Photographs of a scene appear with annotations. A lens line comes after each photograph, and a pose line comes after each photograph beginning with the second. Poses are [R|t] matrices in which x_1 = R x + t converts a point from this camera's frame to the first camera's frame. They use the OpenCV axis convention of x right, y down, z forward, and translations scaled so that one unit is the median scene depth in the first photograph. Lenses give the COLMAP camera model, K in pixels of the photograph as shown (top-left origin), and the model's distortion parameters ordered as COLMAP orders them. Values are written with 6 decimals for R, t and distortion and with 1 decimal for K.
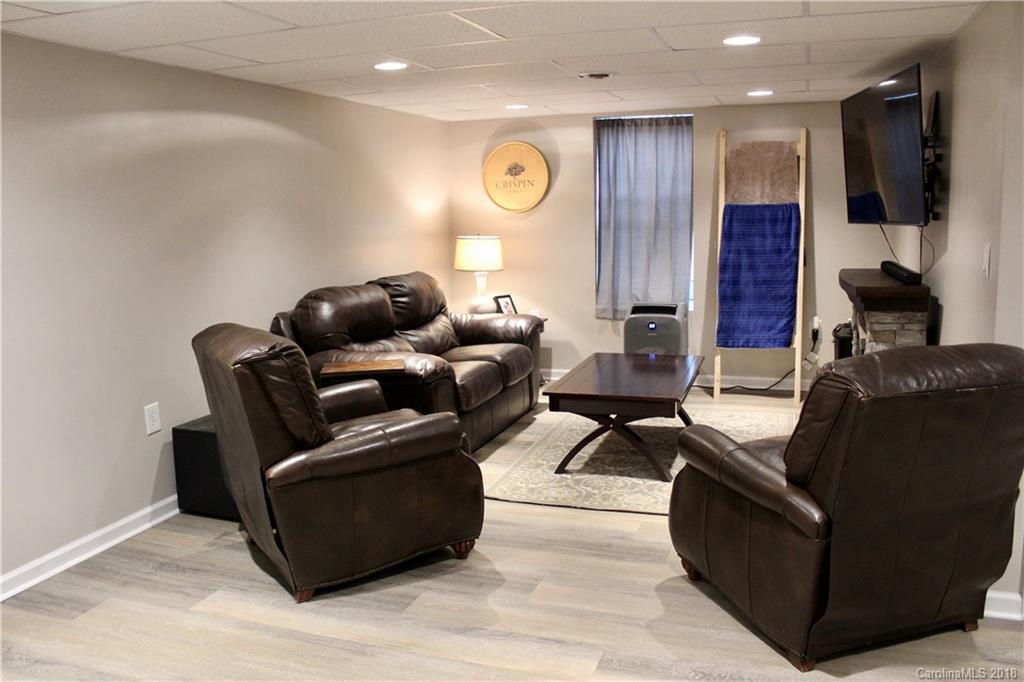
lens RADIAL K [[844.1, 0, 512.9], [0, 844.1, 341.5], [0, 0, 1]] dist [-0.146747, 0.109135]
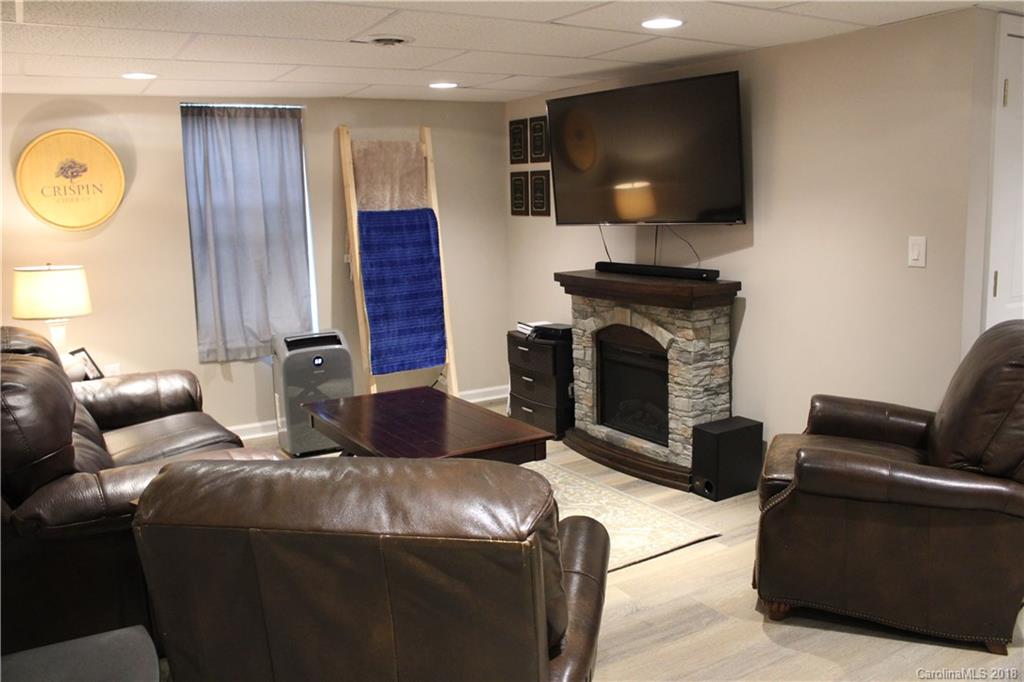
lens RADIAL K [[844.1, 0, 514.0], [0, 844.1, 343.3], [0, 0, 1]] dist [-0.146747, 0.109135]
pose [[0.652110, -0.121381, 0.748344, -0.310295], [0.133462, 0.990064, 0.044288, -0.045539], [-0.746284, 0.070995, 0.661831, 0.312284]]
